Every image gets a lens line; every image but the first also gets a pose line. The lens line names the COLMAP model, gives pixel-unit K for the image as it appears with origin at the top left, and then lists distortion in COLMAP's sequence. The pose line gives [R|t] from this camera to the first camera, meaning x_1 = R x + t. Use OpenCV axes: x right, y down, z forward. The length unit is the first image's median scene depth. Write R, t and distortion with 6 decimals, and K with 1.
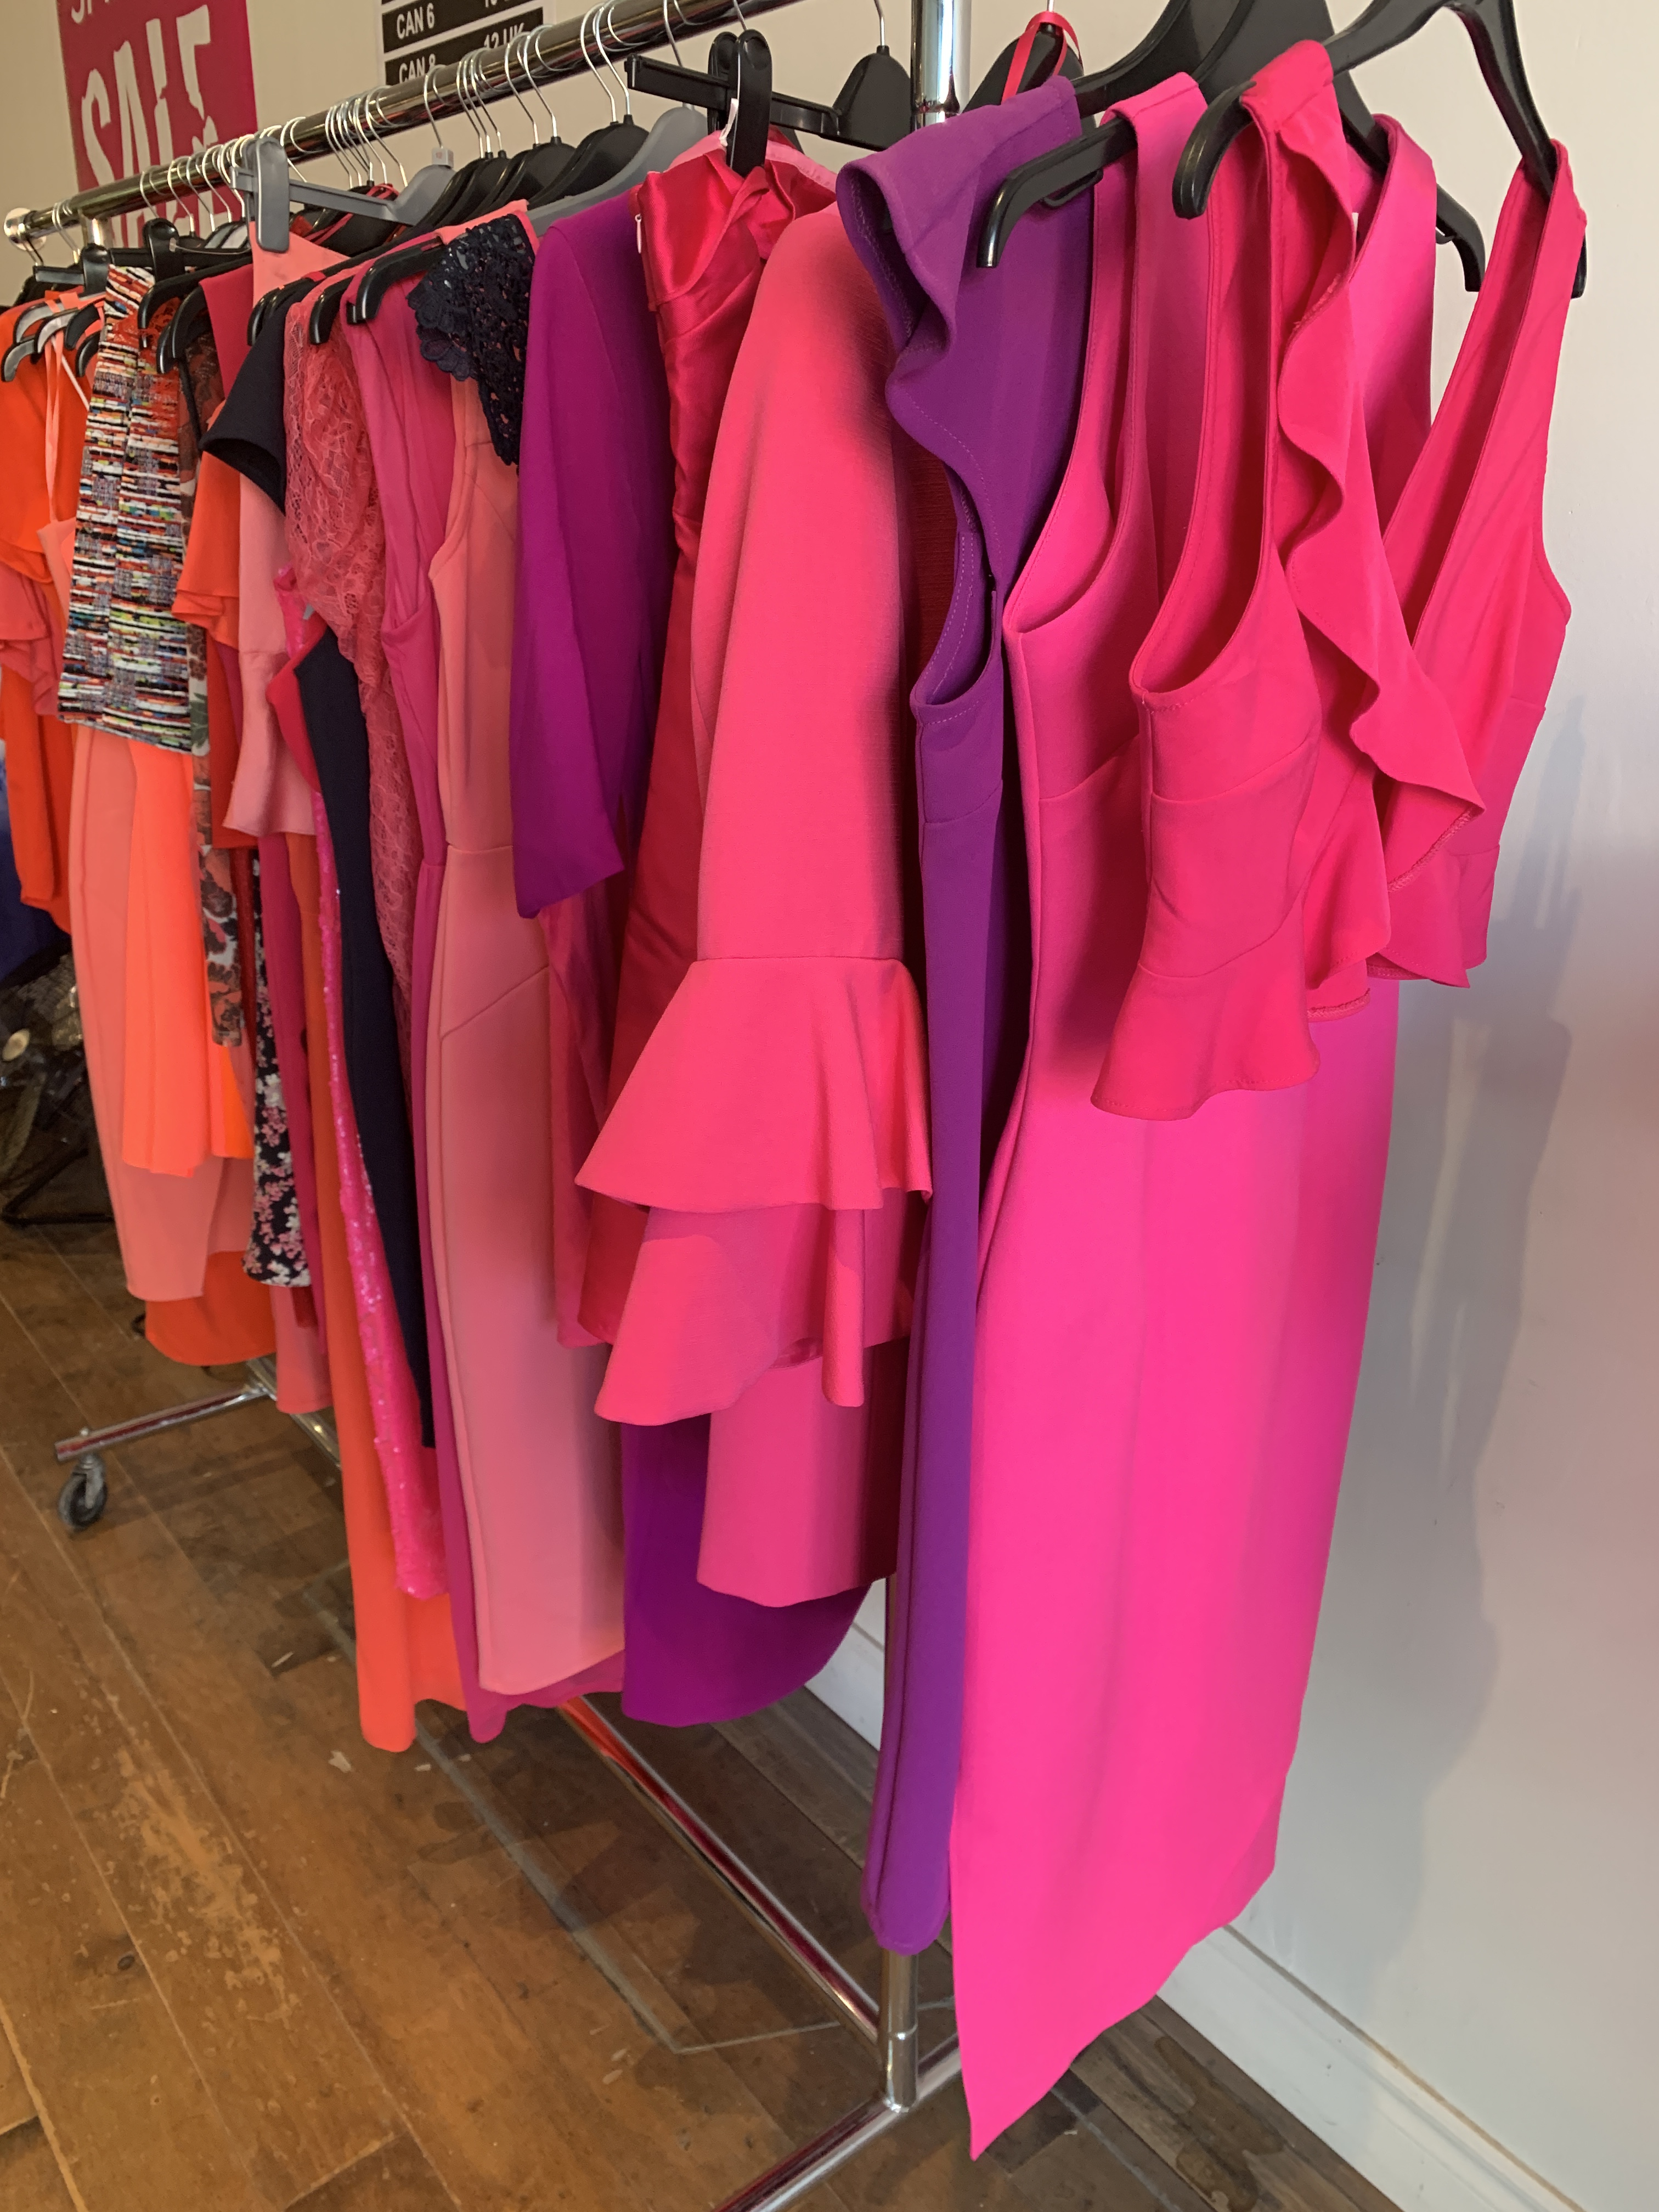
lens RADIAL K [[1689.7, 0, 829.2], [0, 1689.7, 1191.5], [0, 0, 1]] dist [0.064500, 0.000072]
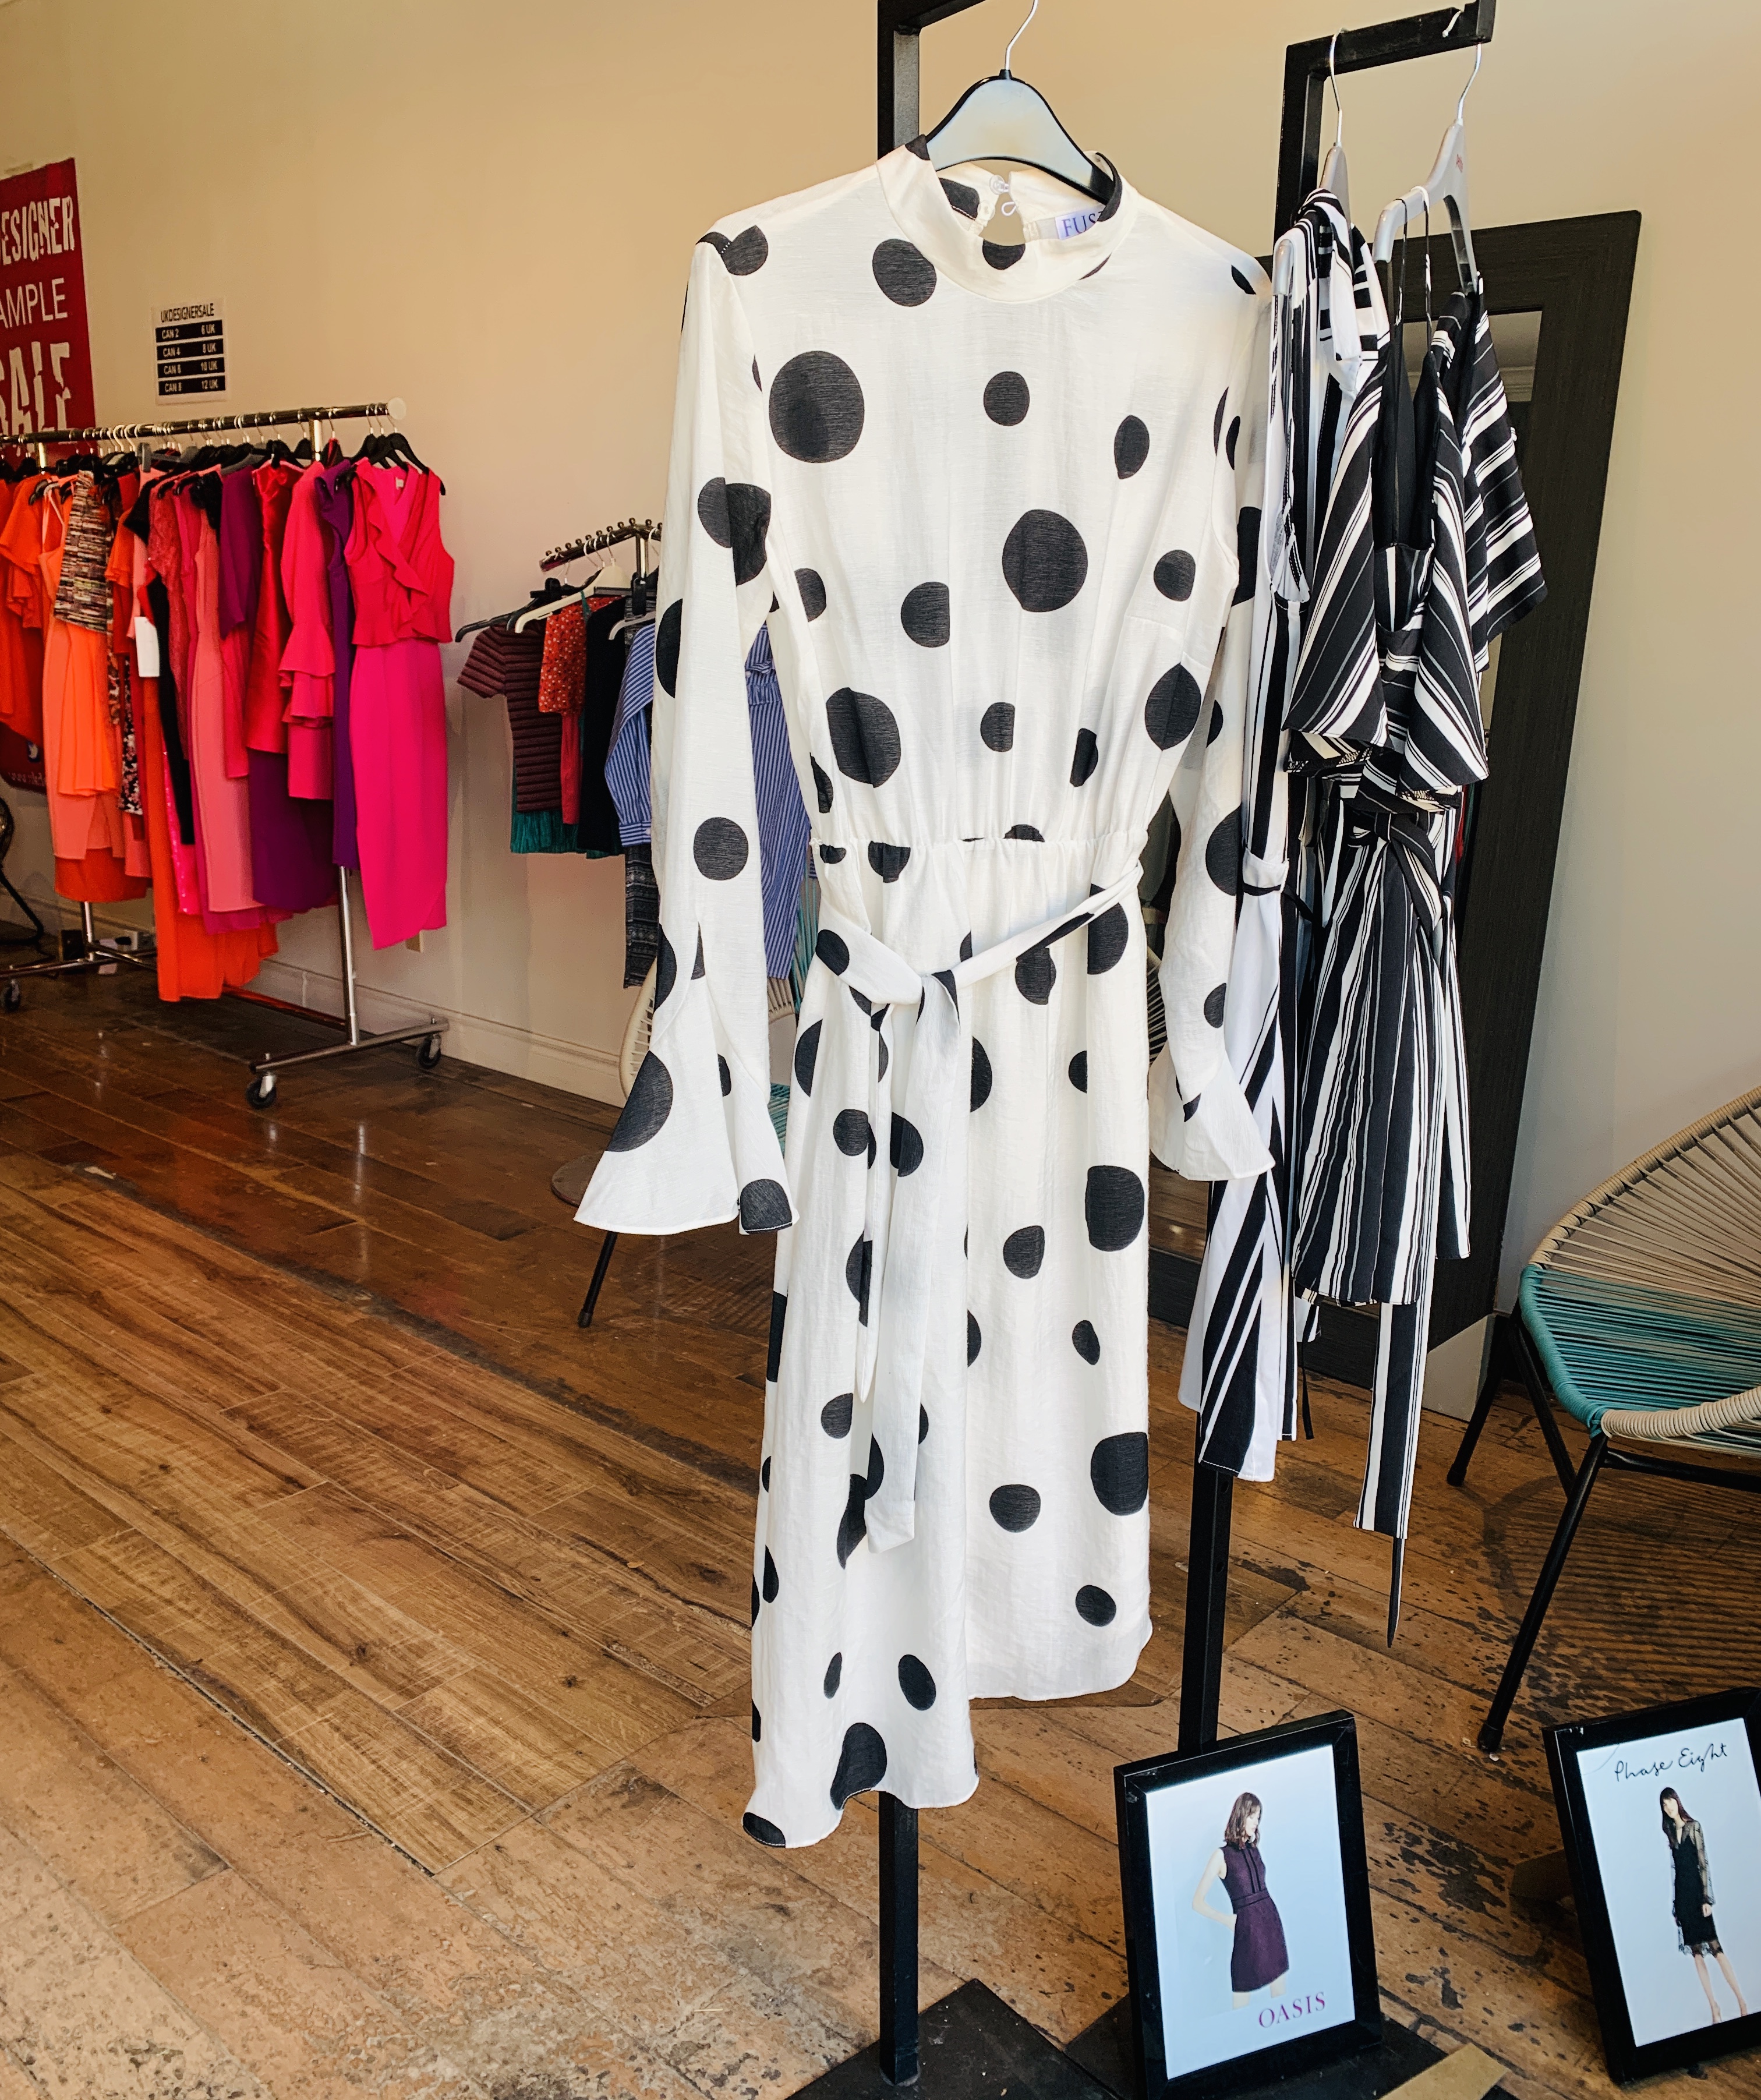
lens RADIAL K [[1994.1, 0, 880.5], [0, 1994.1, 1050.0], [0, 0, 1]] dist [-0.080834, 0.349761]
pose [[0.989050, -0.029327, 0.144638, 0.421459], [0.053443, 0.984712, -0.165787, 1.083852], [-0.137565, 0.171701, 0.975497, -2.351496]]
